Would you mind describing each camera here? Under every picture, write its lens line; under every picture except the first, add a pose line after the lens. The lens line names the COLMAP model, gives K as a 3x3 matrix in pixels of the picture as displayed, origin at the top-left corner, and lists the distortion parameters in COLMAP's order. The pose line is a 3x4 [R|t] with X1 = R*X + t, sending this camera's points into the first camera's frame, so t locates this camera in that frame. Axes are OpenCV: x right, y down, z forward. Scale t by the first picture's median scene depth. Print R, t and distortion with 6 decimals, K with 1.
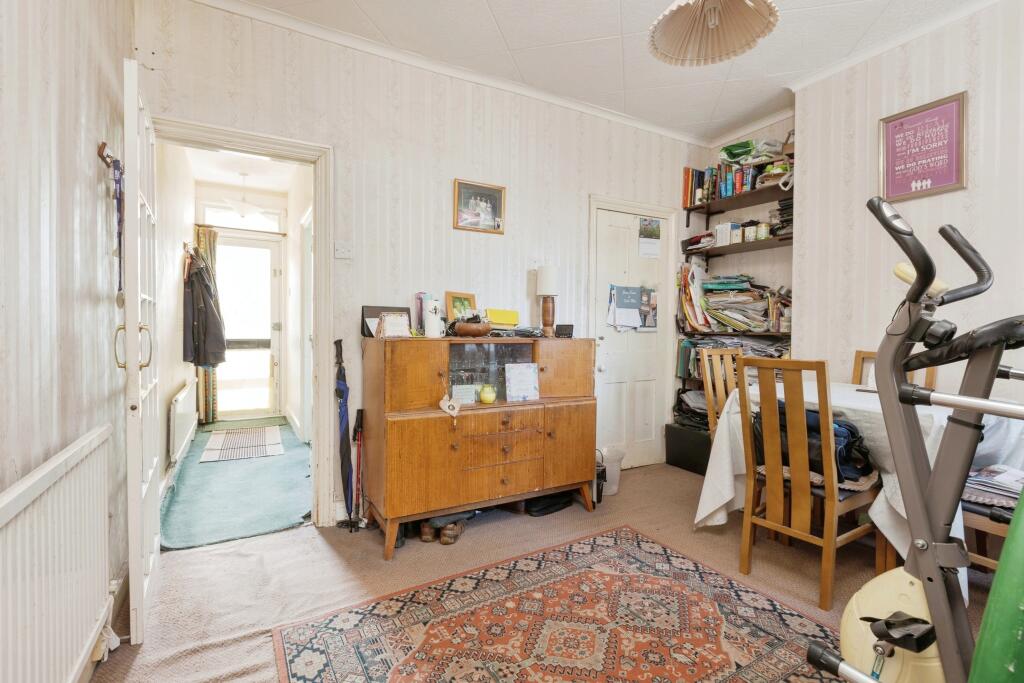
lens RADIAL K [[487.9, 0, 512.0], [0, 487.9, 341.5], [0, 0, 1]] dist [0.000651, -0.000083]
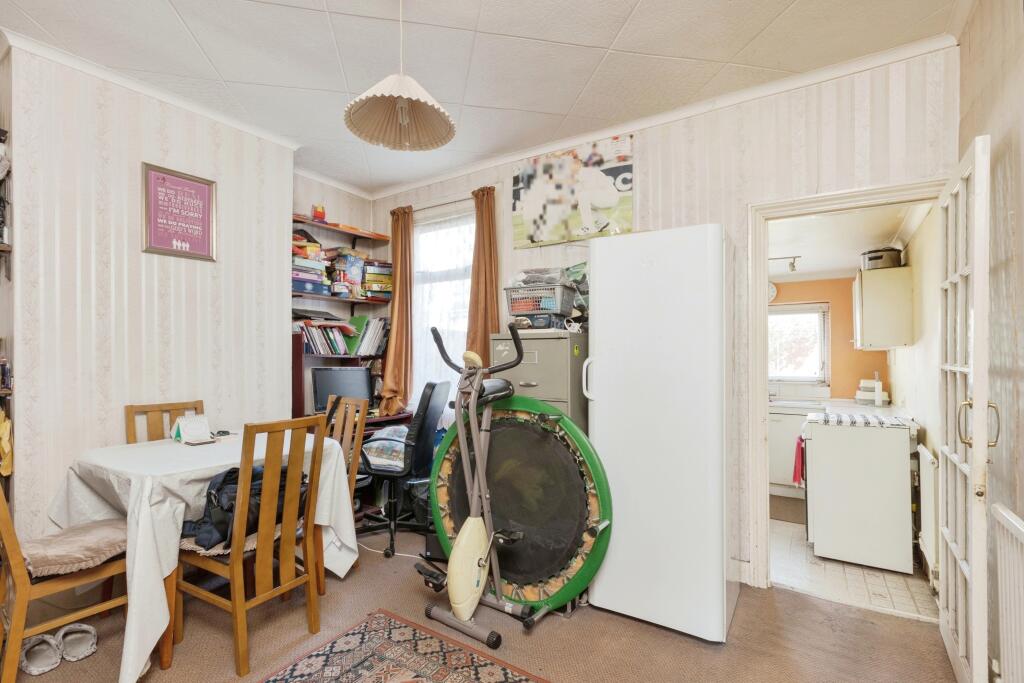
lens RADIAL K [[487.9, 0, 512.0], [0, 487.9, 341.5], [0, 0, 1]] dist [0.000651, -0.000083]
pose [[-0.444244, 0.009511, 0.895855, -0.548375], [0.020211, 0.999796, -0.000592, -0.112243], [-0.895678, 0.017843, -0.444345, 1.006564]]
